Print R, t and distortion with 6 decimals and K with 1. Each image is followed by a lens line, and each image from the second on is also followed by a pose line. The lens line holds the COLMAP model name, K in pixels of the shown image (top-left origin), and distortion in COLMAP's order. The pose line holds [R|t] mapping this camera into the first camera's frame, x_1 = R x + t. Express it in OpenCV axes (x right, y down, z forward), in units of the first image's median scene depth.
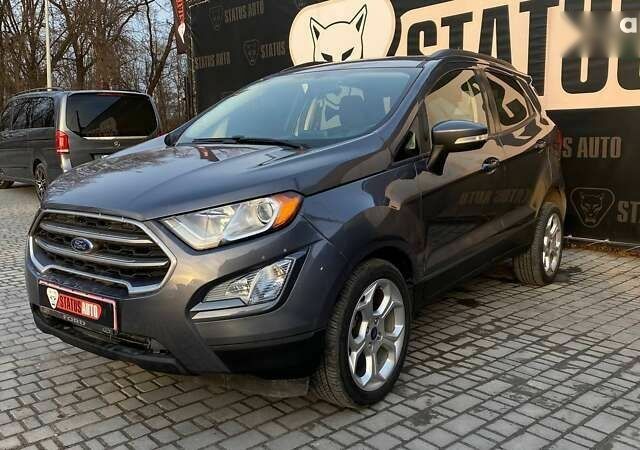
lens RADIAL K [[621.7, 0, 320.1], [0, 621.7, 242.0], [0, 0, 1]] dist [0.024124, -0.018385]
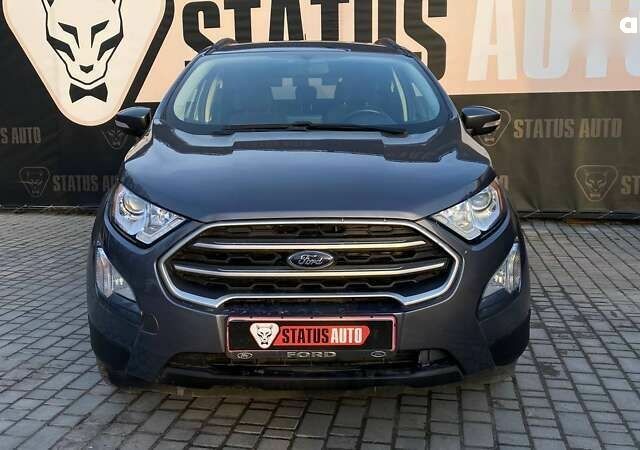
lens RADIAL K [[621.7, 0, 320.1], [0, 621.7, 242.0], [0, 0, 1]] dist [0.024124, -0.018385]
pose [[0.781816, -0.123427, 0.611170, -0.332522], [0.109190, 0.992166, 0.060693, -0.025169], [-0.613874, 0.019282, 0.789169, 0.141630]]
